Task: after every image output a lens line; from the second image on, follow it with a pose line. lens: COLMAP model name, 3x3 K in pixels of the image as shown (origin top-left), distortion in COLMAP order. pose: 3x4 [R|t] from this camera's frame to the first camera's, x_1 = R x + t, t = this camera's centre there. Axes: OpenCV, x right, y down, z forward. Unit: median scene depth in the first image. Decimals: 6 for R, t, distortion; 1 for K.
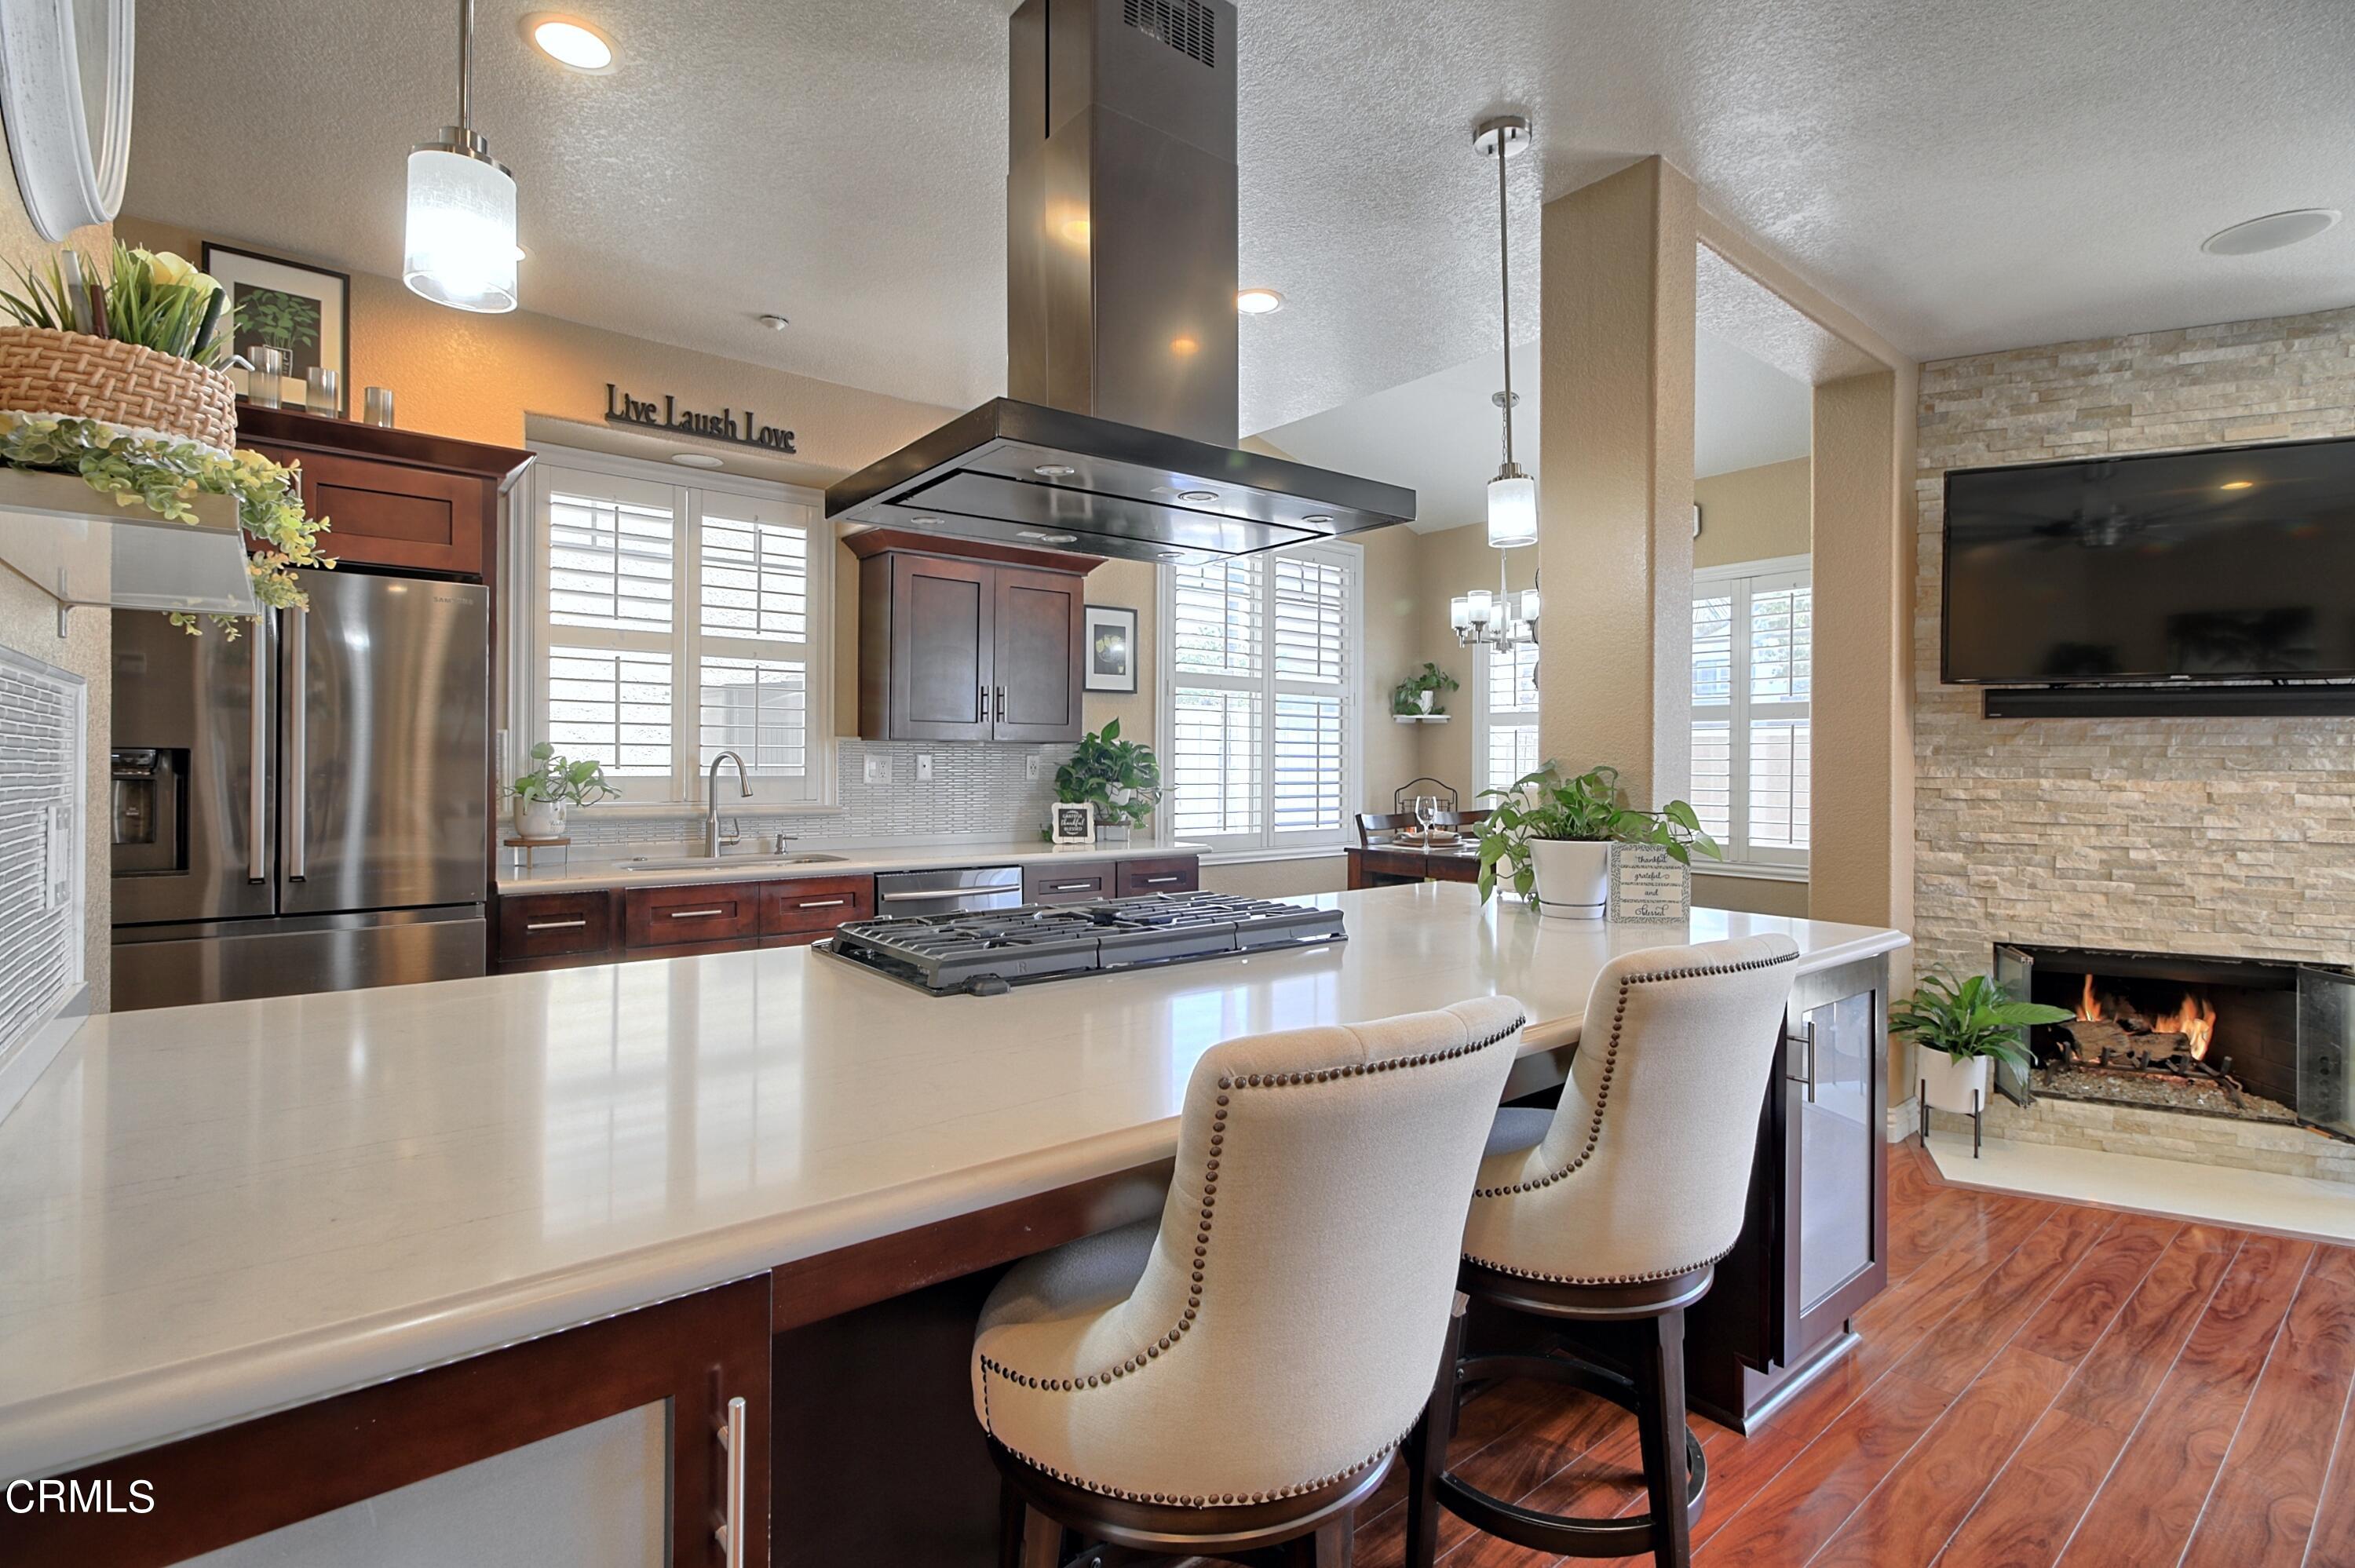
lens RADIAL K [[1084.1, 0, 1187.6], [0, 1084.1, 767.6], [0, 0, 1]] dist [-0.005586, 0.003874]
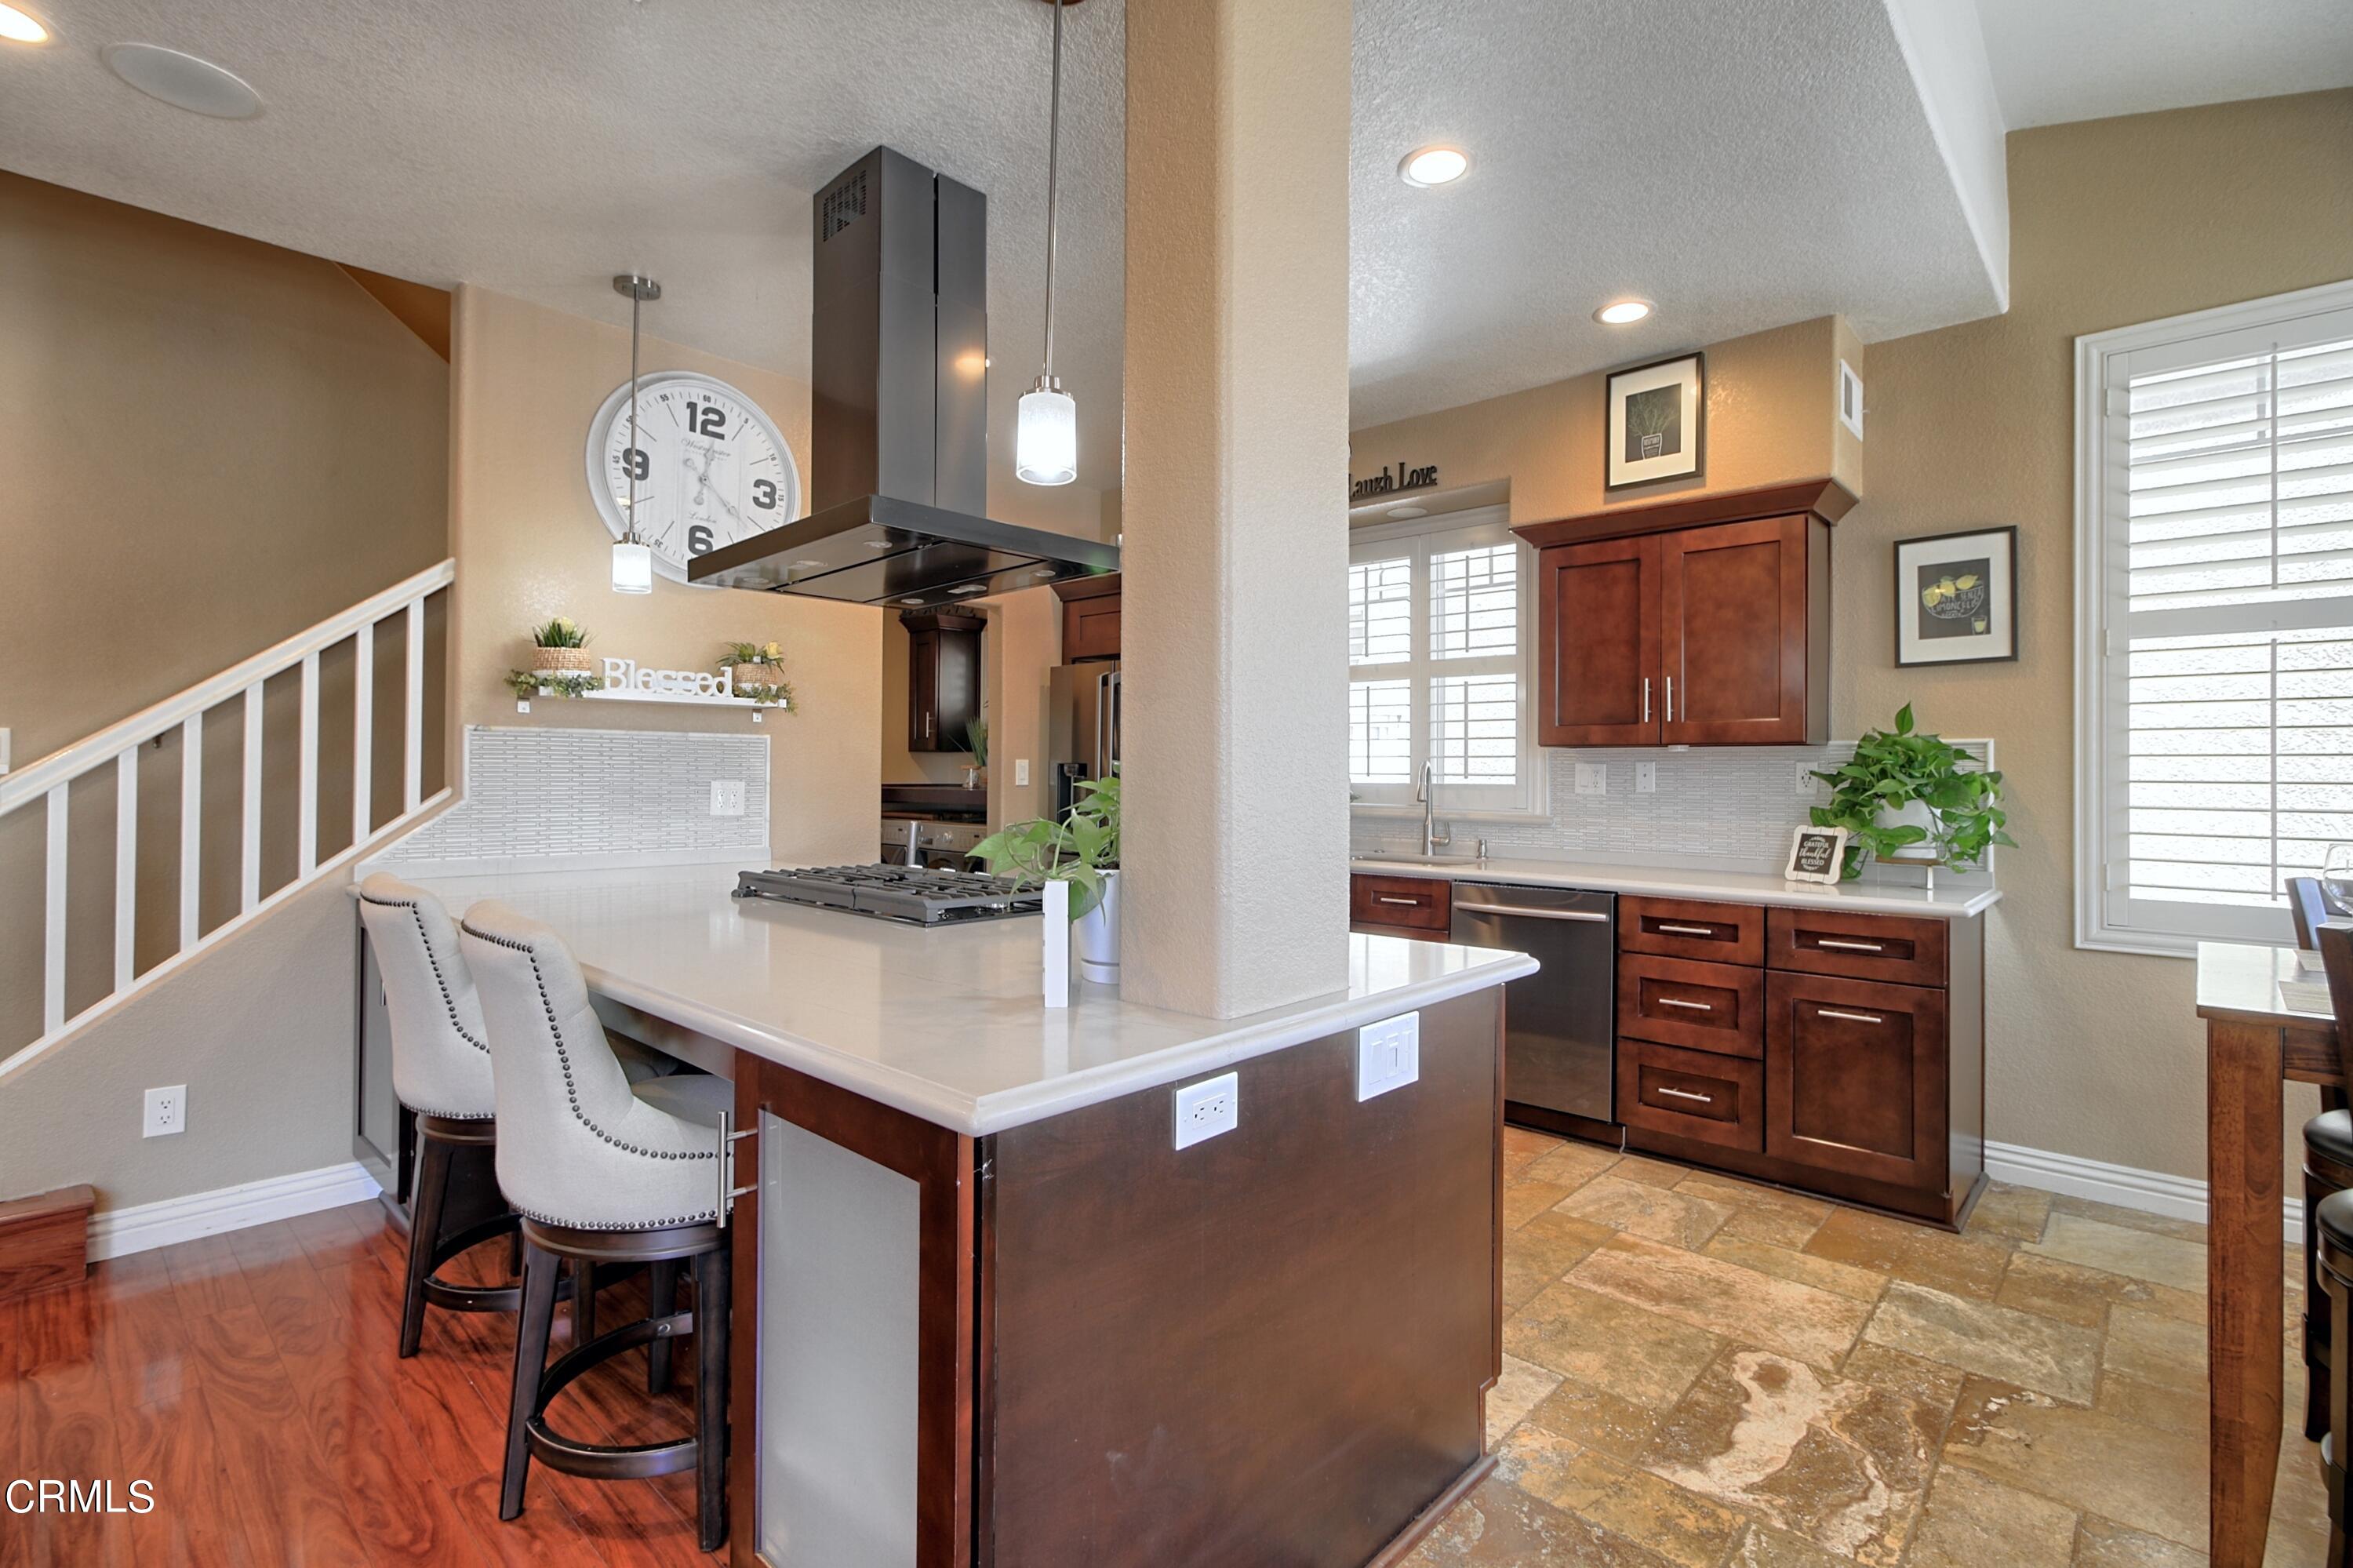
lens RADIAL K [[1083.4, 0, 1192.0], [0, 1083.4, 764.9], [0, 0, 1]] dist [-0.005586, 0.003874]
pose [[0.145546, -0.015019, -0.989237, 0.742842], [-0.009781, 0.999814, -0.016619, 0.011083], [0.989303, 0.012095, 0.145372, 0.673759]]
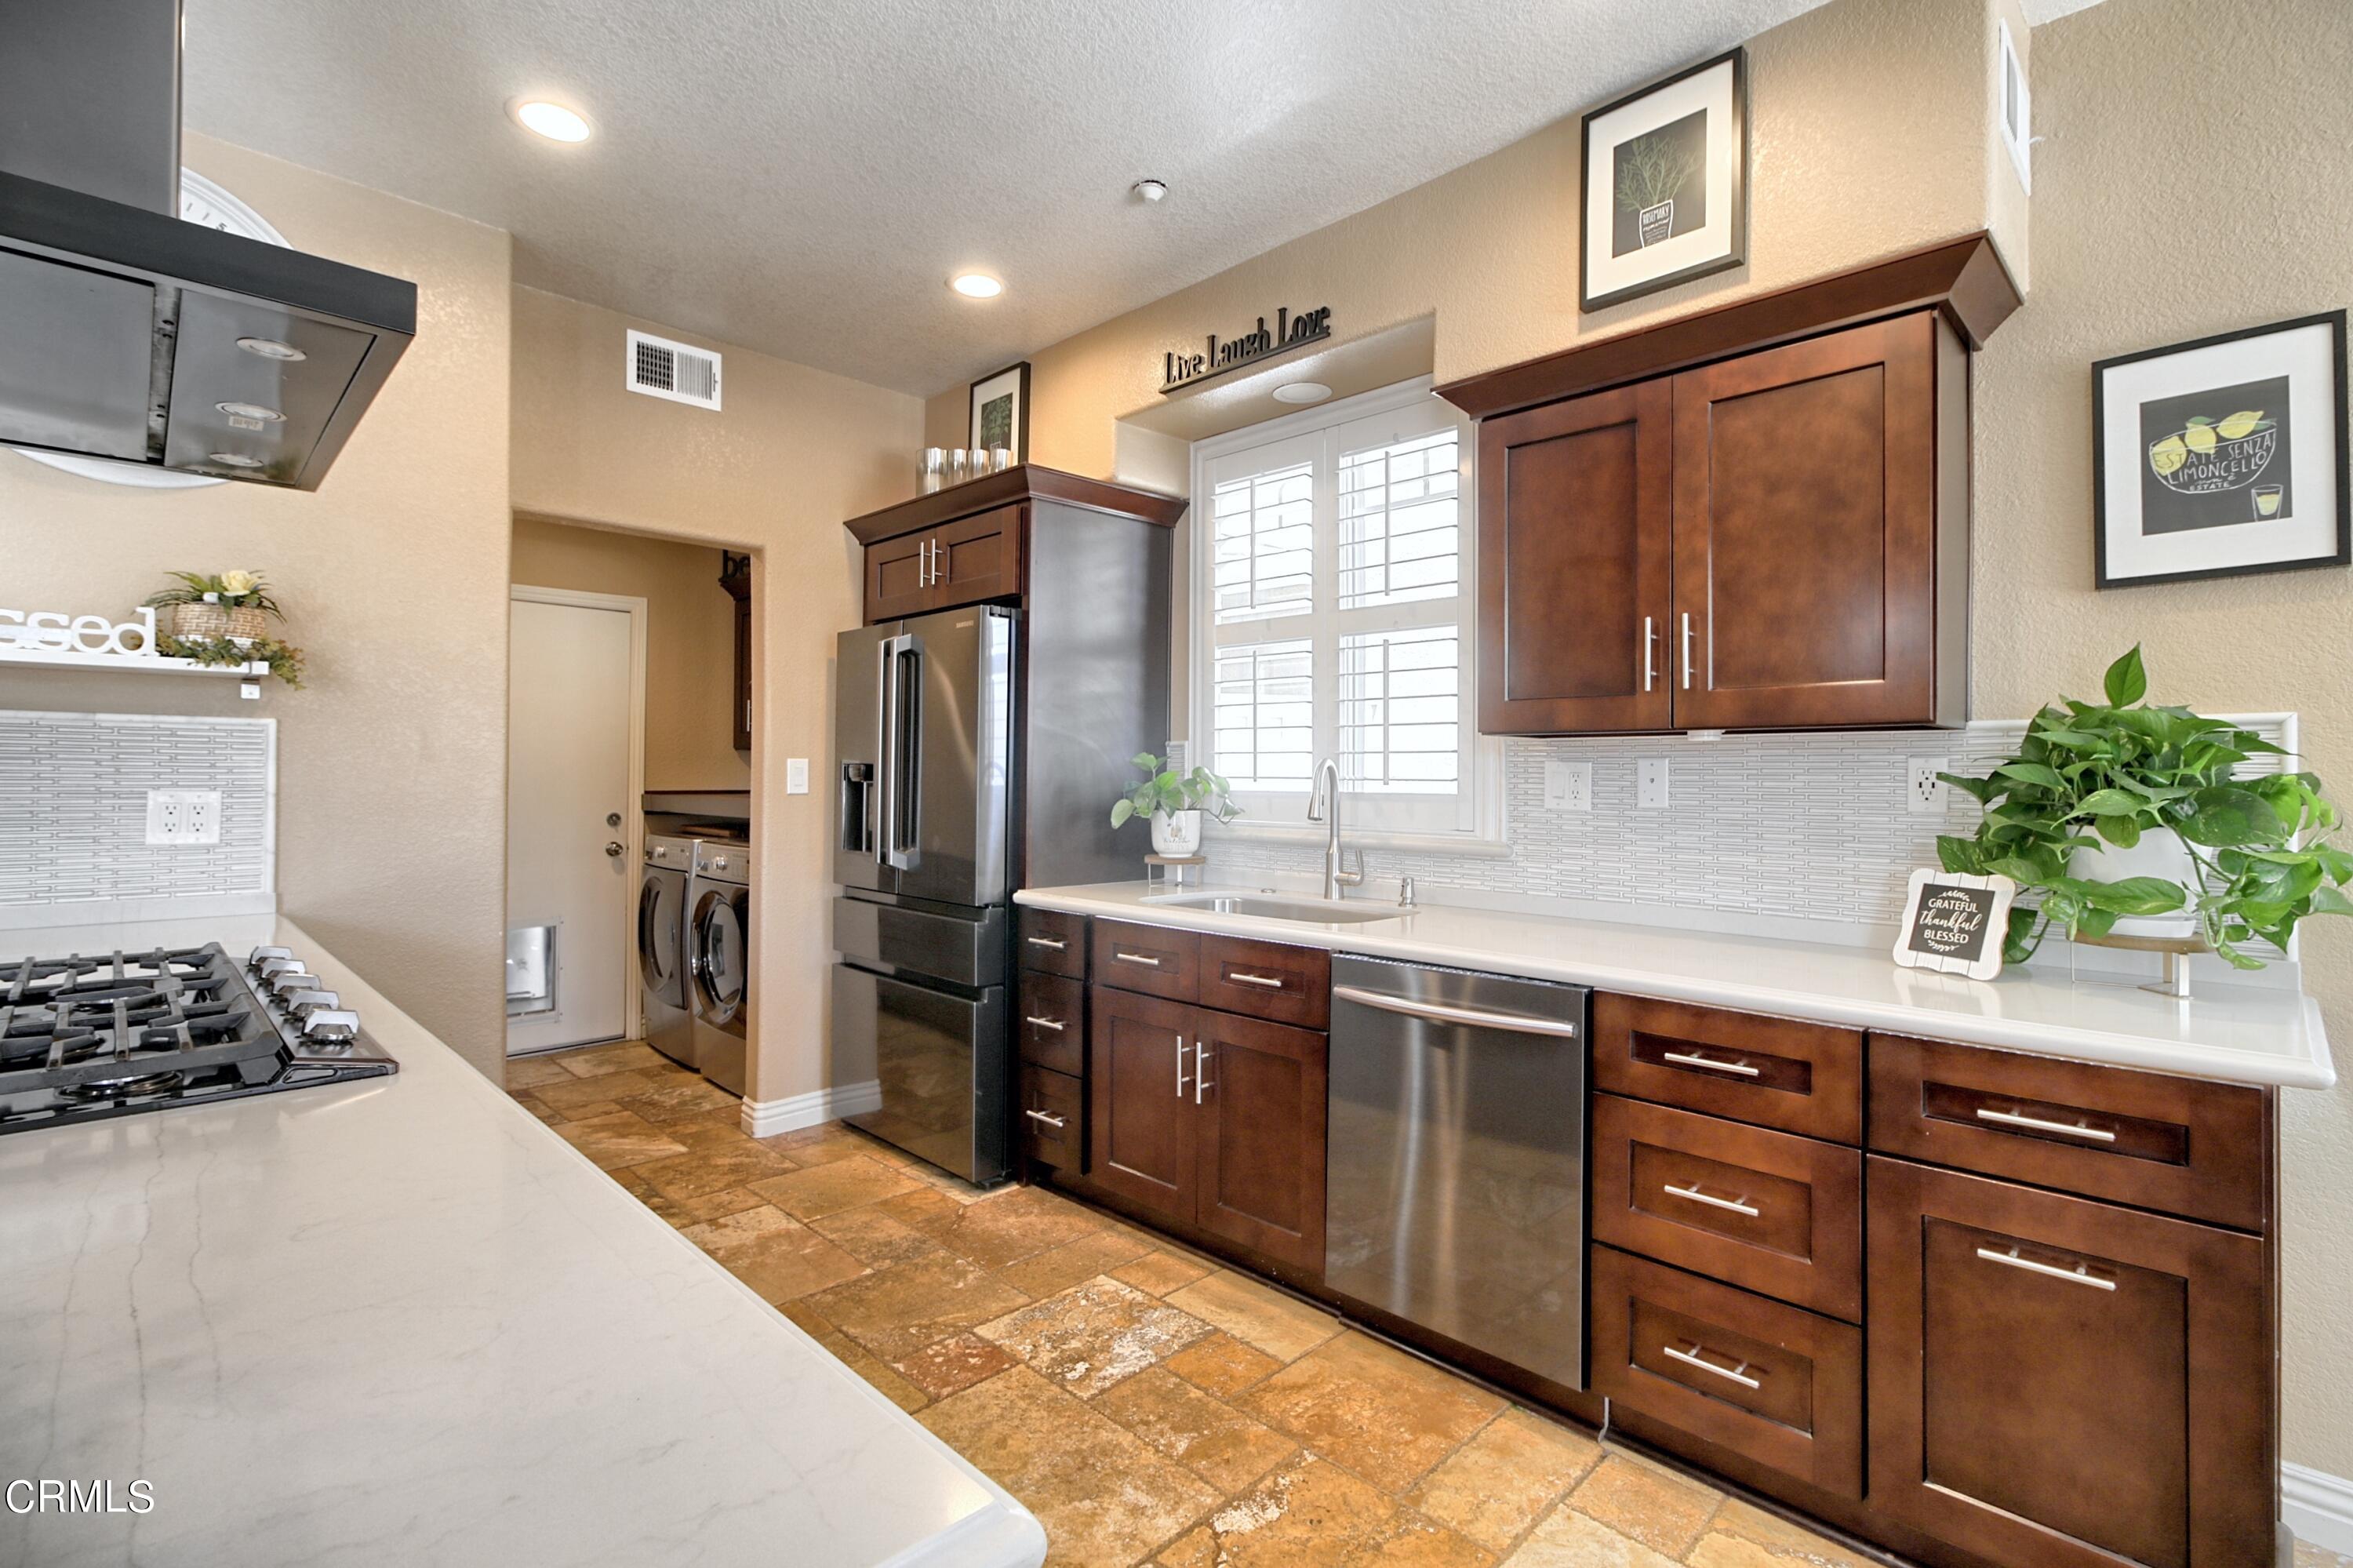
lens RADIAL K [[1083.4, 0, 1188.4], [0, 1083.4, 763.5], [0, 0, 1]] dist [-0.005586, 0.003874]
pose [[0.104391, -0.017756, -0.994378, 0.359364], [-0.009257, 0.999780, -0.018824, 0.003543], [0.994493, 0.011170, 0.104203, 0.934697]]
